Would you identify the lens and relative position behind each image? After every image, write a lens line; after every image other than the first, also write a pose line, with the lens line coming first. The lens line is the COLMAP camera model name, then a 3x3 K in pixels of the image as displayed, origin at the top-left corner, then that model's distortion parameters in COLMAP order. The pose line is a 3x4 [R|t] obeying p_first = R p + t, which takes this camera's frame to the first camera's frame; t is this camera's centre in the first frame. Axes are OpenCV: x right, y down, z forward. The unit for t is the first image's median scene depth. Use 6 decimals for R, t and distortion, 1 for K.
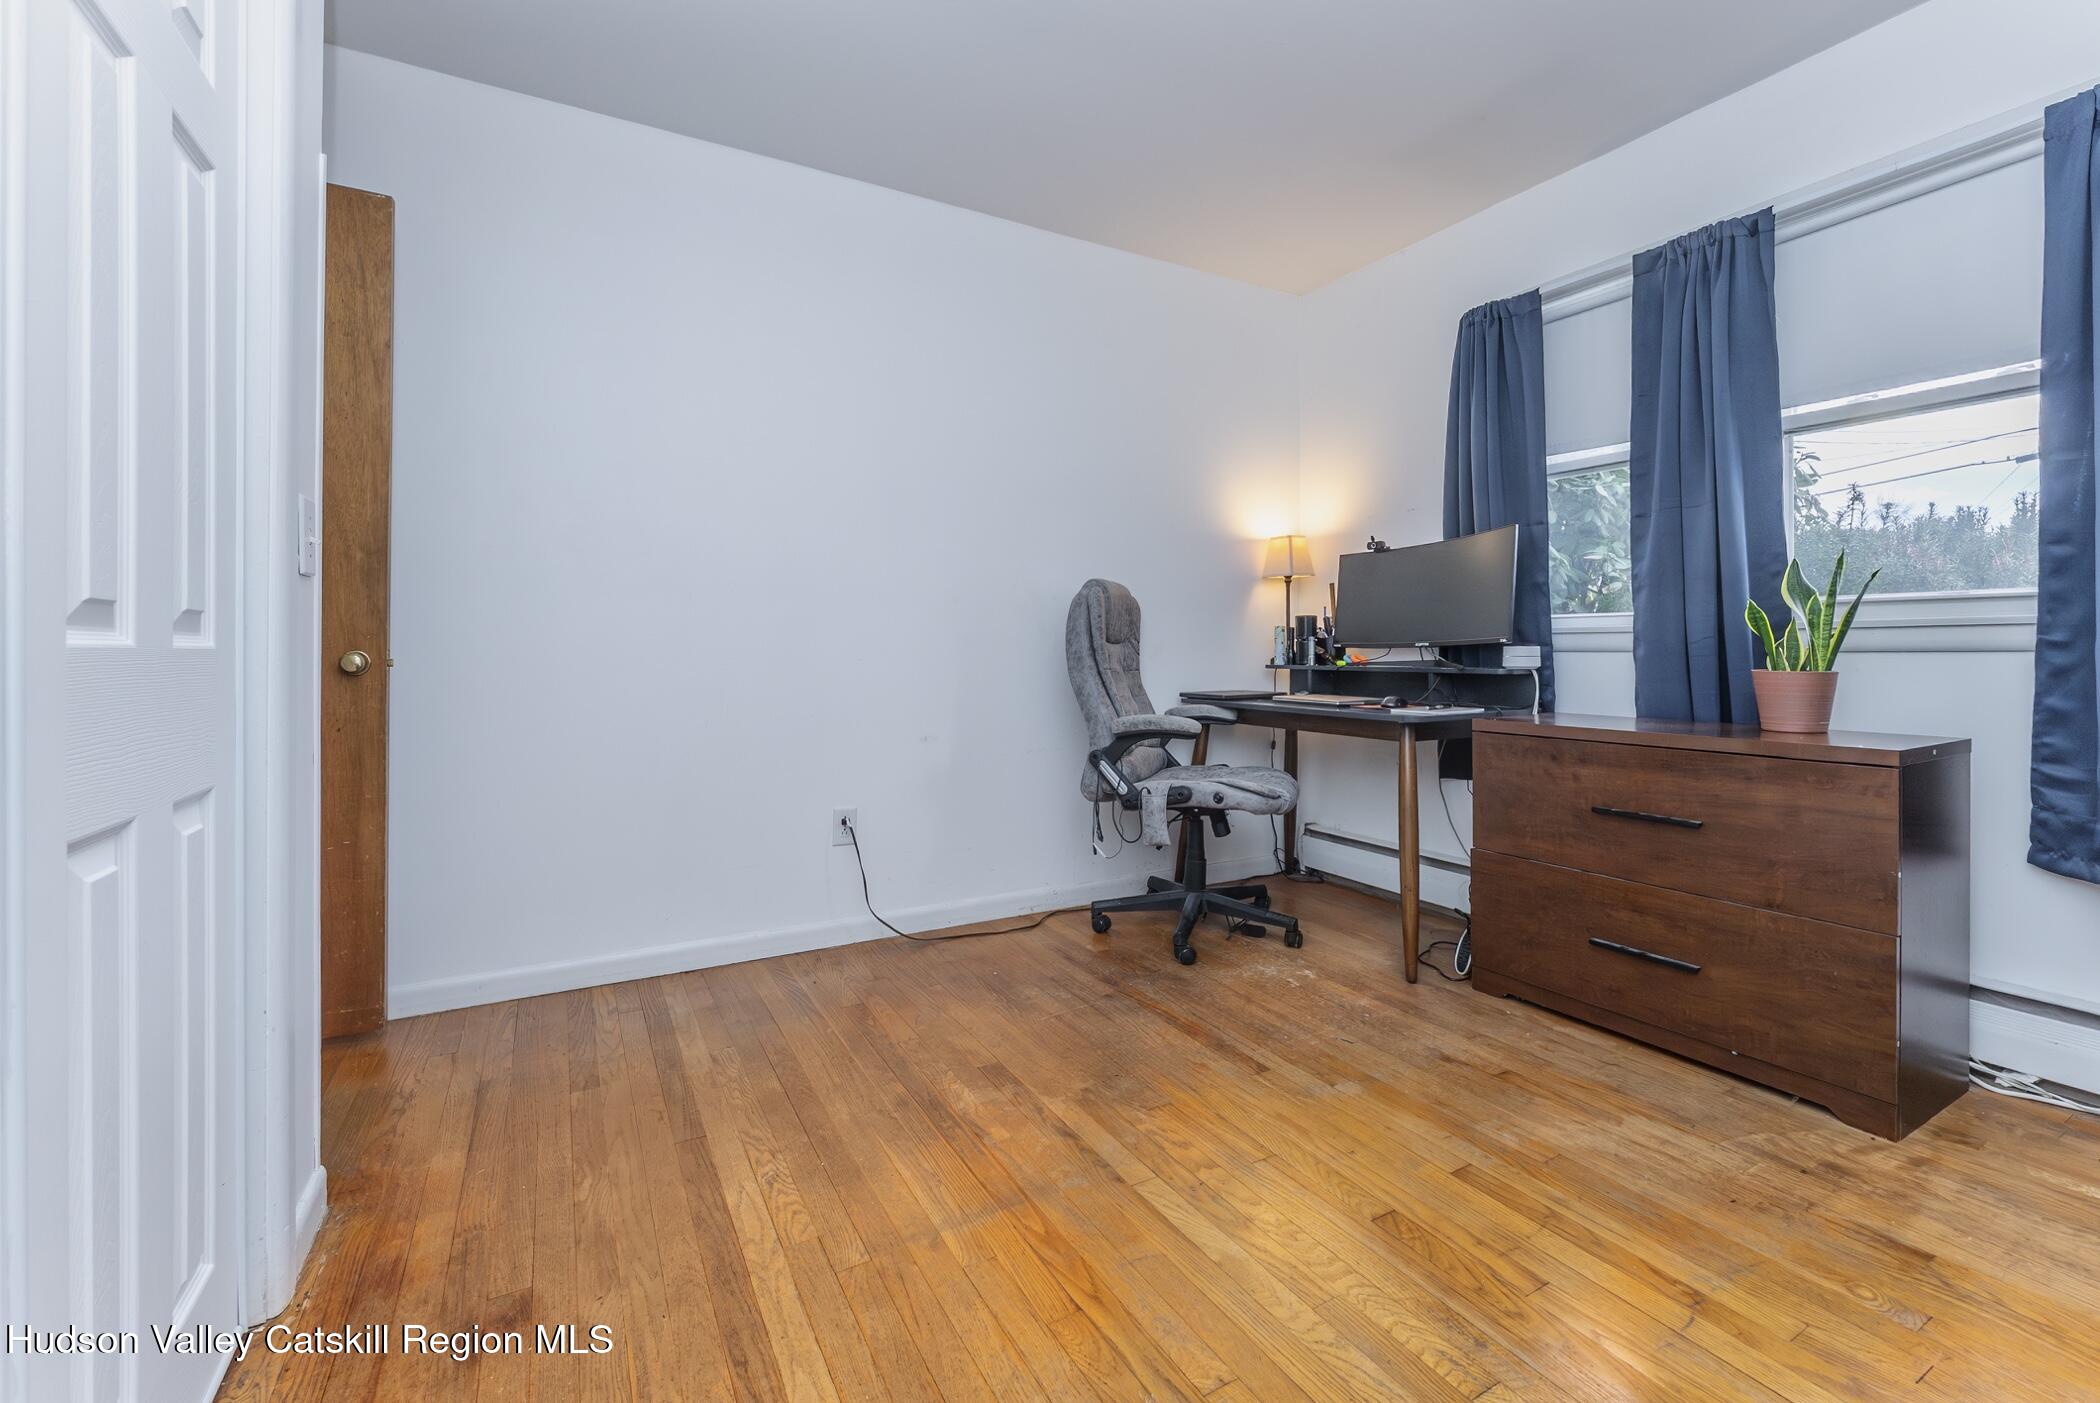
lens RADIAL K [[884.5, 0, 1059.2], [0, 884.5, 643.2], [0, 0, 1]] dist [-0.000612, 0.000080]
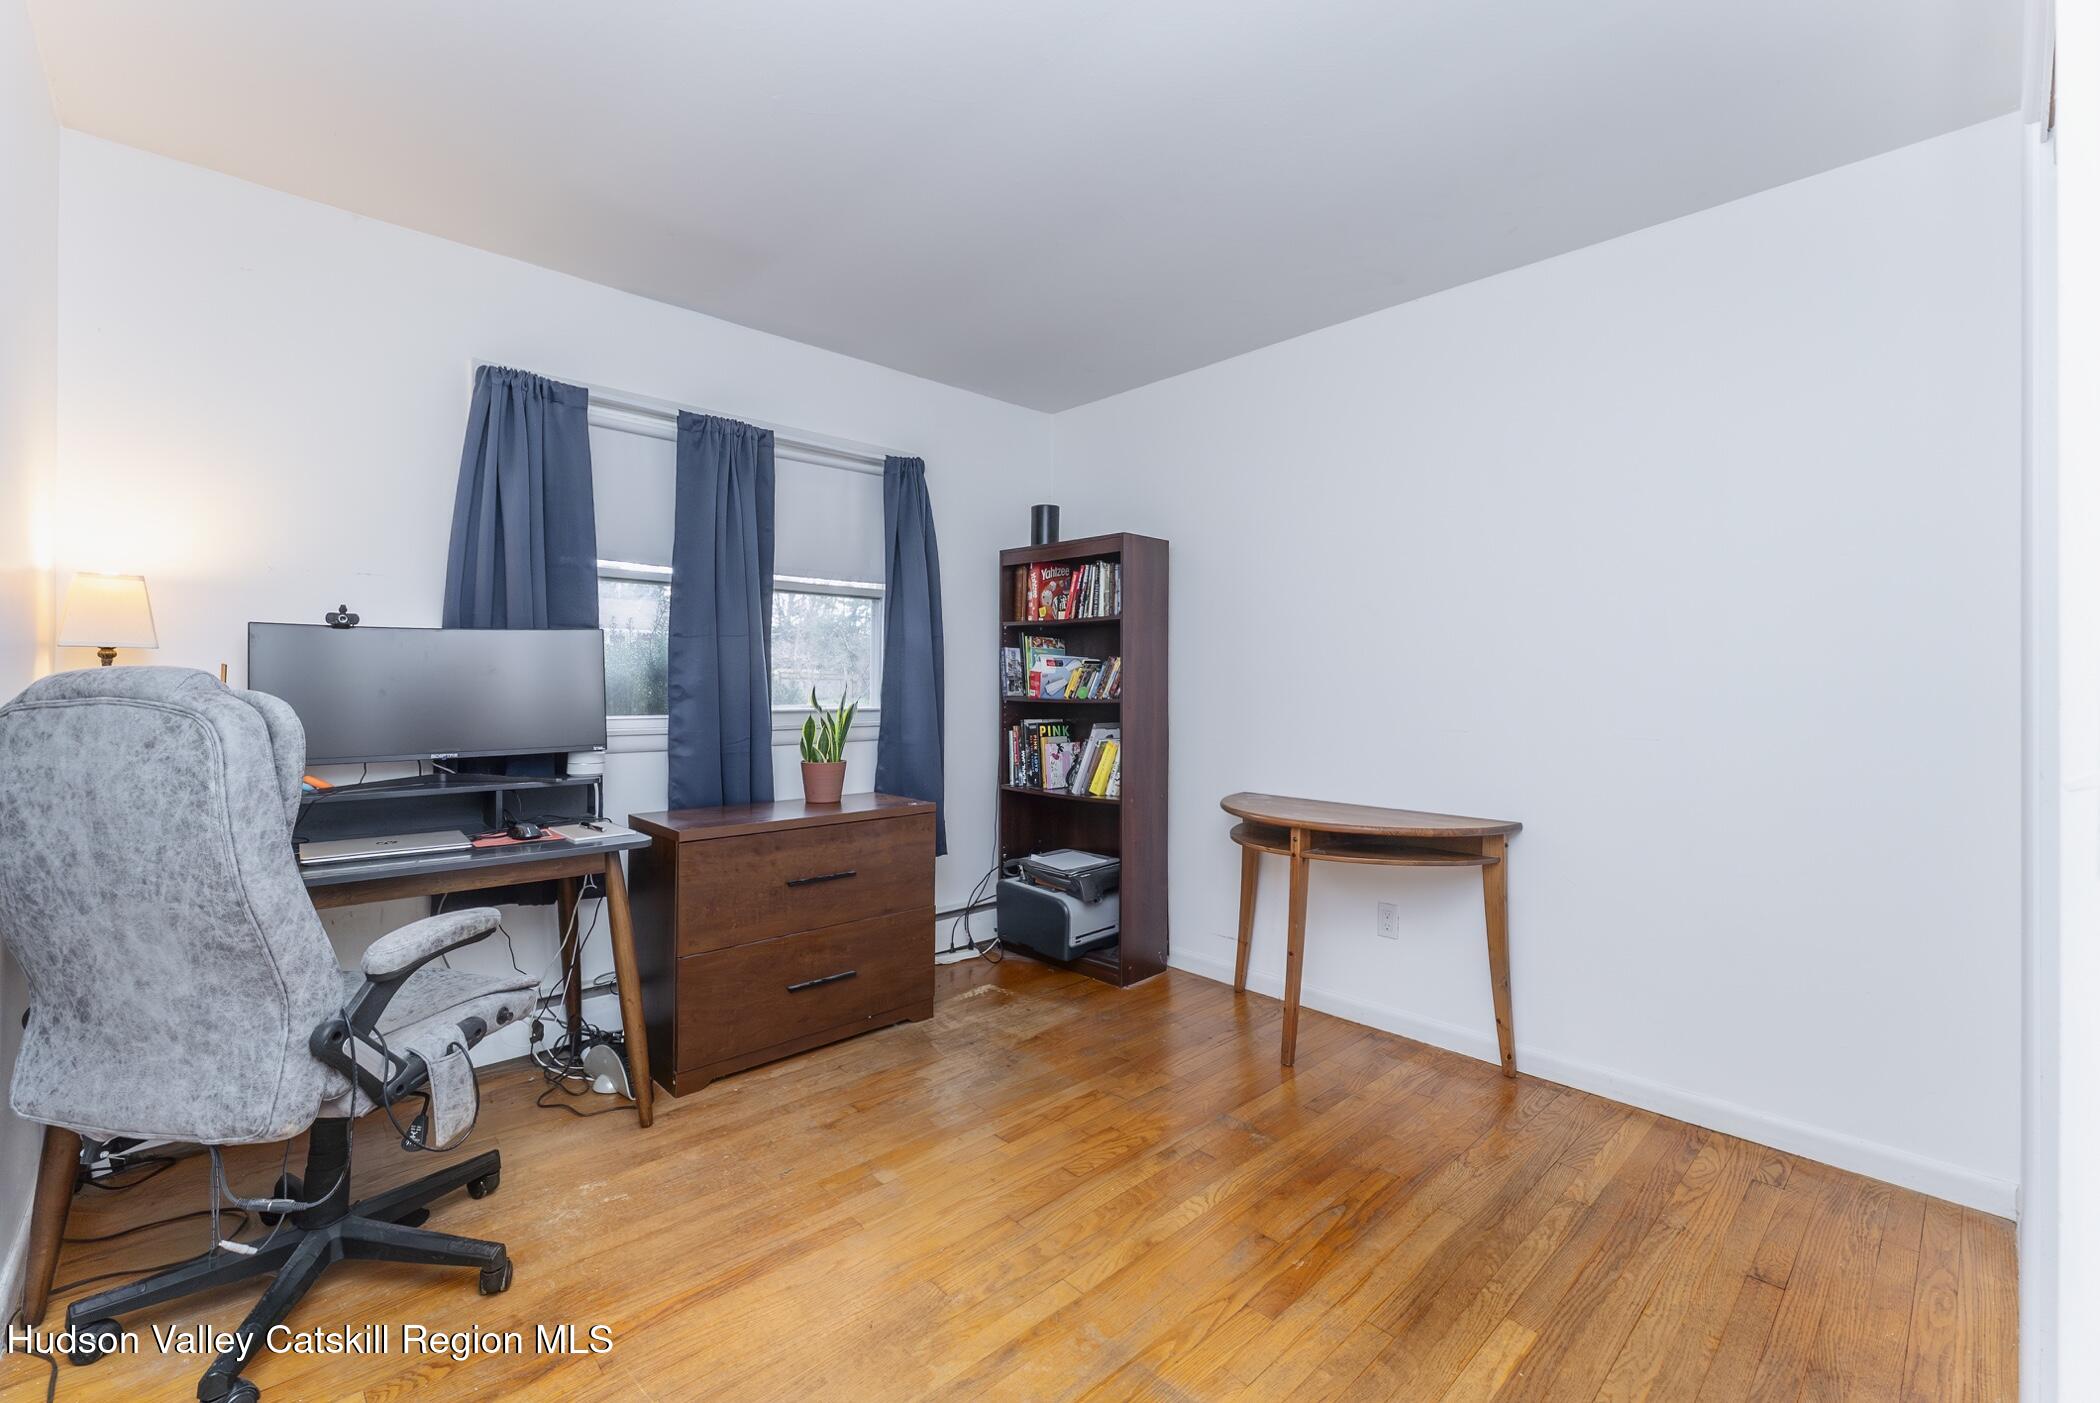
lens RADIAL K [[879.8, 0, 1051.8], [0, 879.8, 691.0], [0, 0, 1]] dist [0.000970, 0.000143]
pose [[-0.226652, -0.005991, 0.973957, -0.668594], [-0.007681, 0.999961, 0.004363, -0.090161], [-0.973946, -0.006492, -0.226689, 0.901480]]
